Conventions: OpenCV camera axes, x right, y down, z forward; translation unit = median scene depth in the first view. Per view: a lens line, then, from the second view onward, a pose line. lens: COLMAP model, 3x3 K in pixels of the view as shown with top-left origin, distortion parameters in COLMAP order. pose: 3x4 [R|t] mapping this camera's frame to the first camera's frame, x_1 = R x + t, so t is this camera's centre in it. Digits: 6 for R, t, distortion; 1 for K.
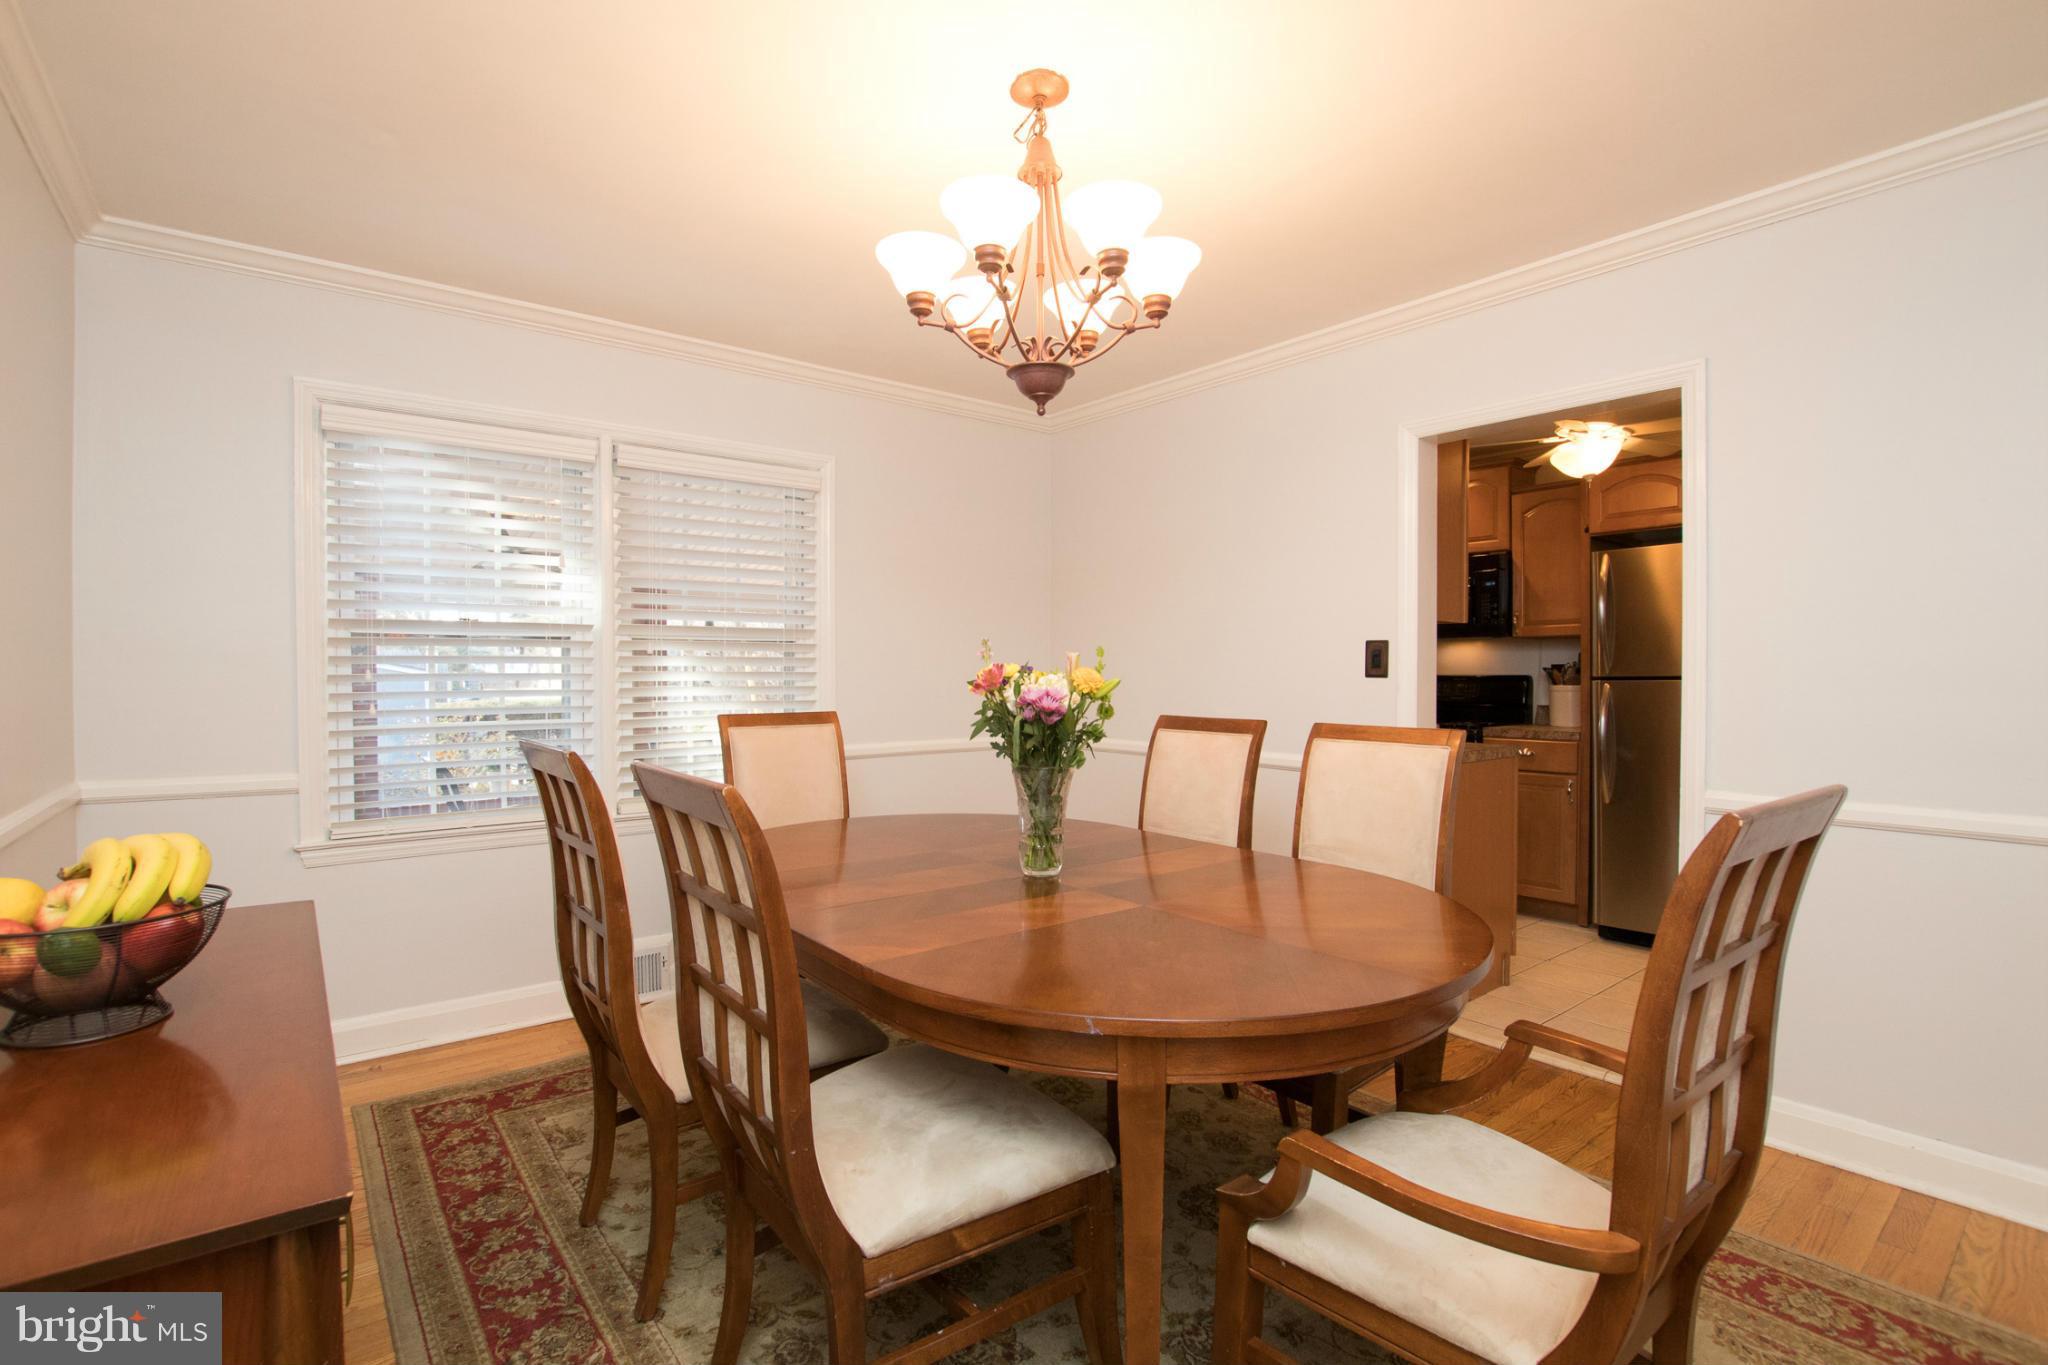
lens RADIAL K [[949.2, 0, 1016.3], [0, 949.2, 687.4], [0, 0, 1]] dist [-0.022492, 0.000814]
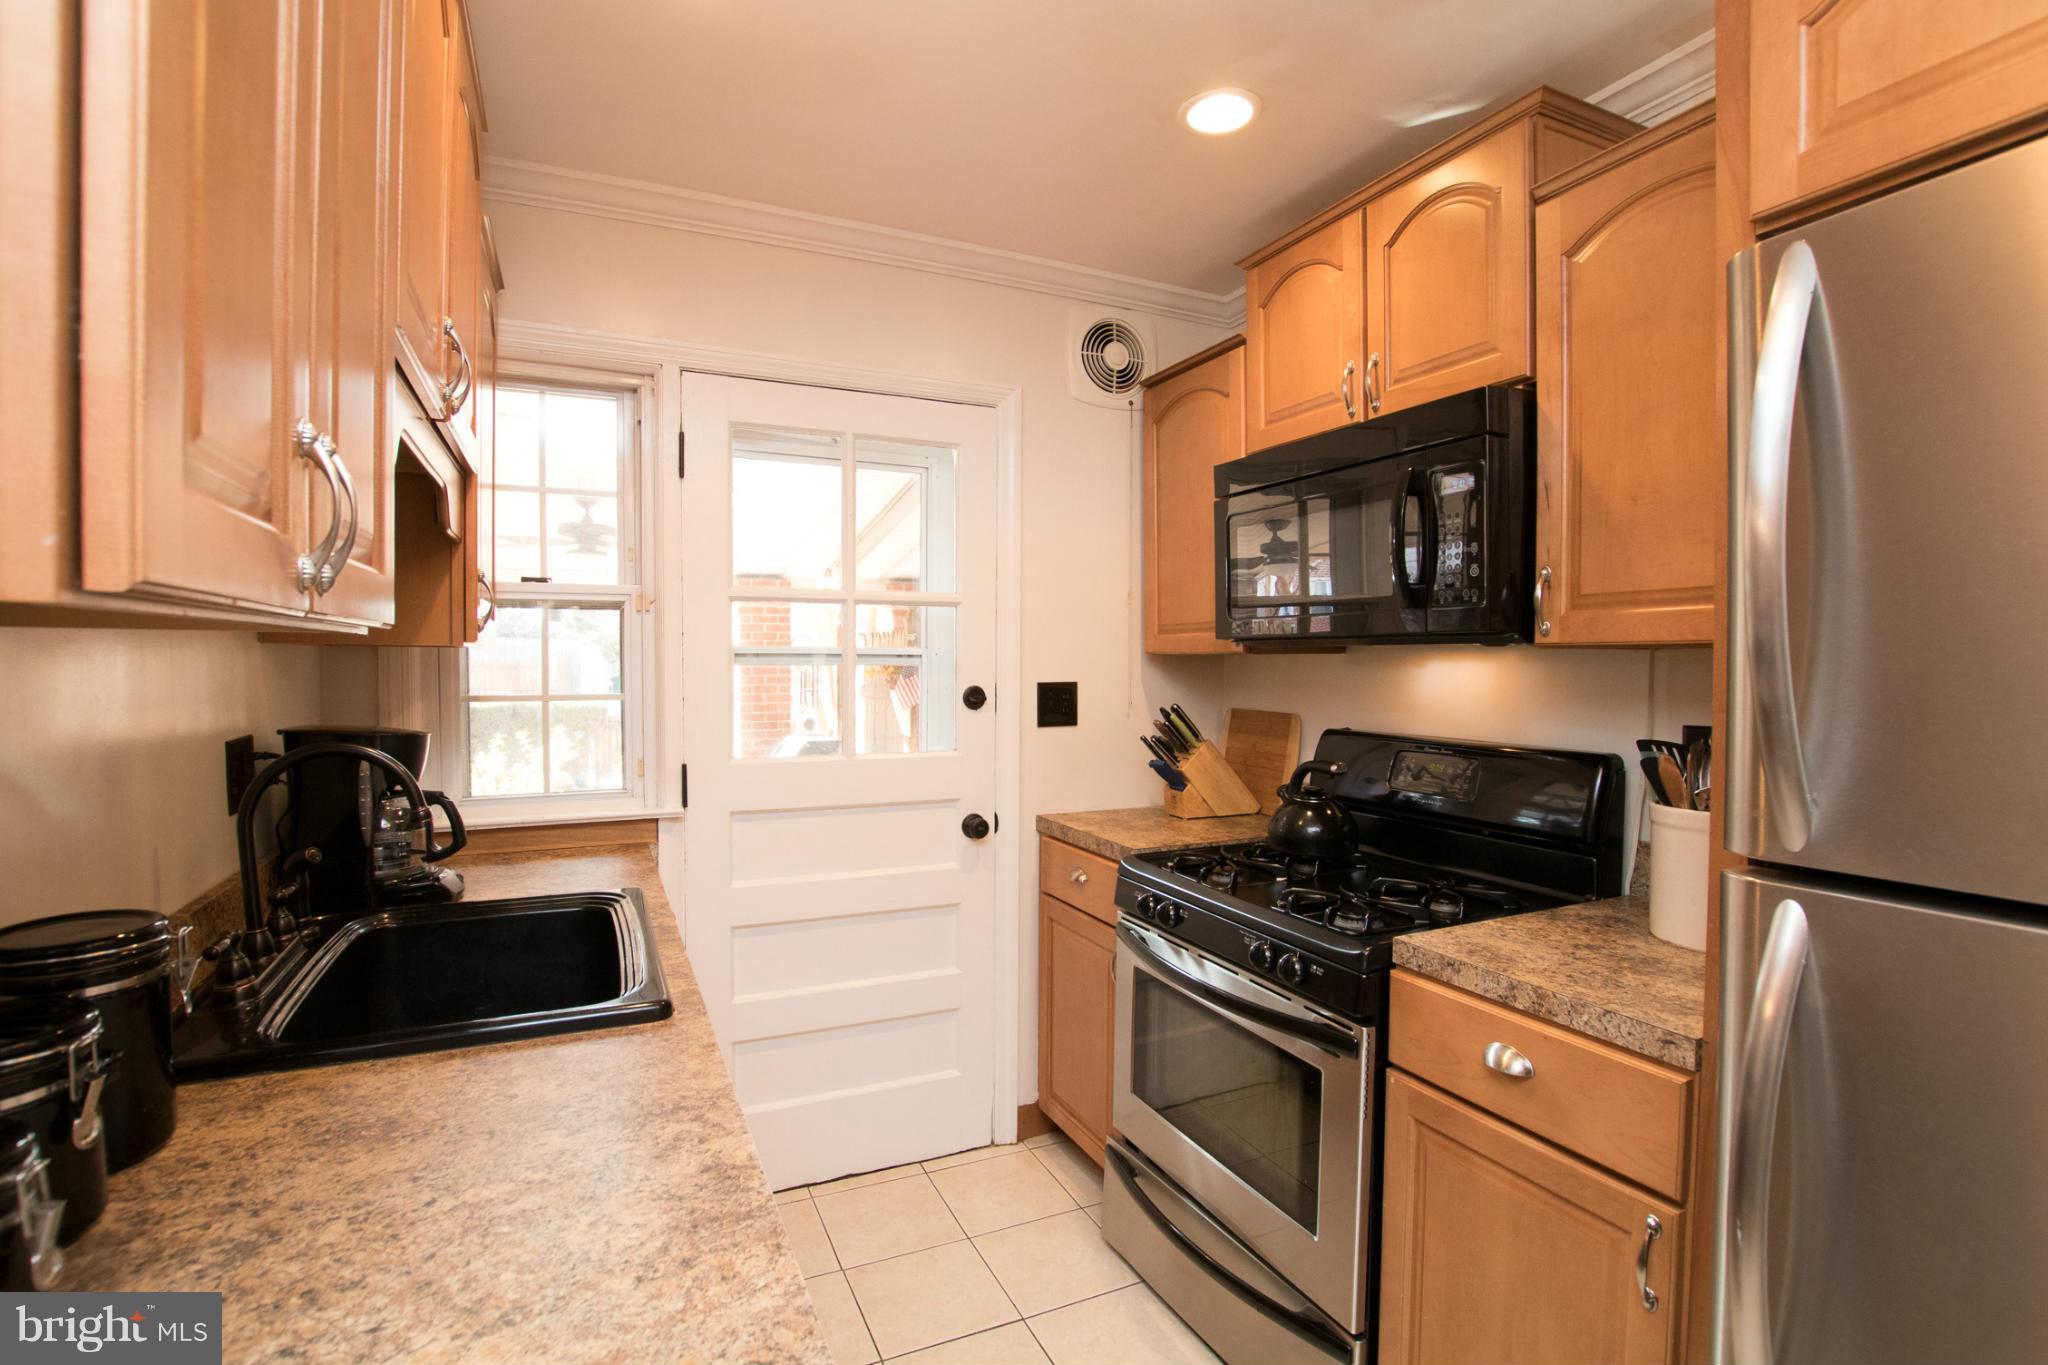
lens RADIAL K [[949.2, 0, 1016.3], [0, 949.2, 687.4], [0, 0, 1]] dist [-0.022492, 0.000814]
pose [[0.972658, 0.004635, -0.232196, 0.436475], [-0.001838, 0.999923, 0.012258, -0.043285], [0.232235, -0.011496, 0.972592, 0.656506]]
